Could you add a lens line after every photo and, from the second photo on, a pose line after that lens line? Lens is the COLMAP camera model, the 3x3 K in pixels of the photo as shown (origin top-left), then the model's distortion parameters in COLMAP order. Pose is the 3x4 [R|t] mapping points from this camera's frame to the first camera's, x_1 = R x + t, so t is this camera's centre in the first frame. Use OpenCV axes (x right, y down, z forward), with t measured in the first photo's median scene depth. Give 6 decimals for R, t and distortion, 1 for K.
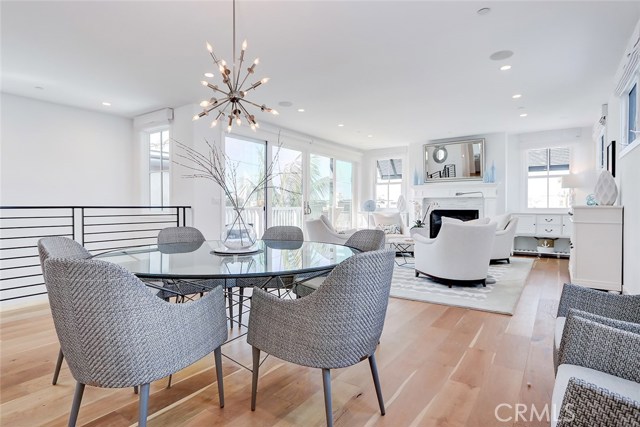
lens RADIAL K [[348.0, 0, 320.0], [0, 348.0, 213.5], [0, 0, 1]] dist [0.001060, 0.000259]
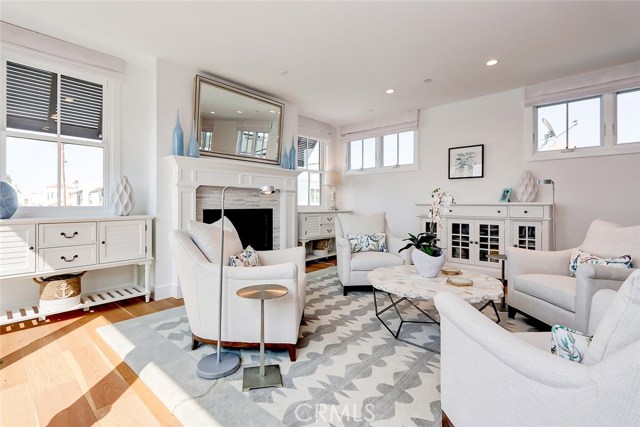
lens RADIAL K [[296.2, 0, 317.9], [0, 296.2, 205.3], [0, 0, 1]] dist [0.001595, 0.000240]
pose [[0.130731, 0.001179, 0.991417, -0.093657], [0.020895, 0.999774, -0.003944, -0.013213], [-0.991198, 0.021231, 0.130677, 0.856980]]
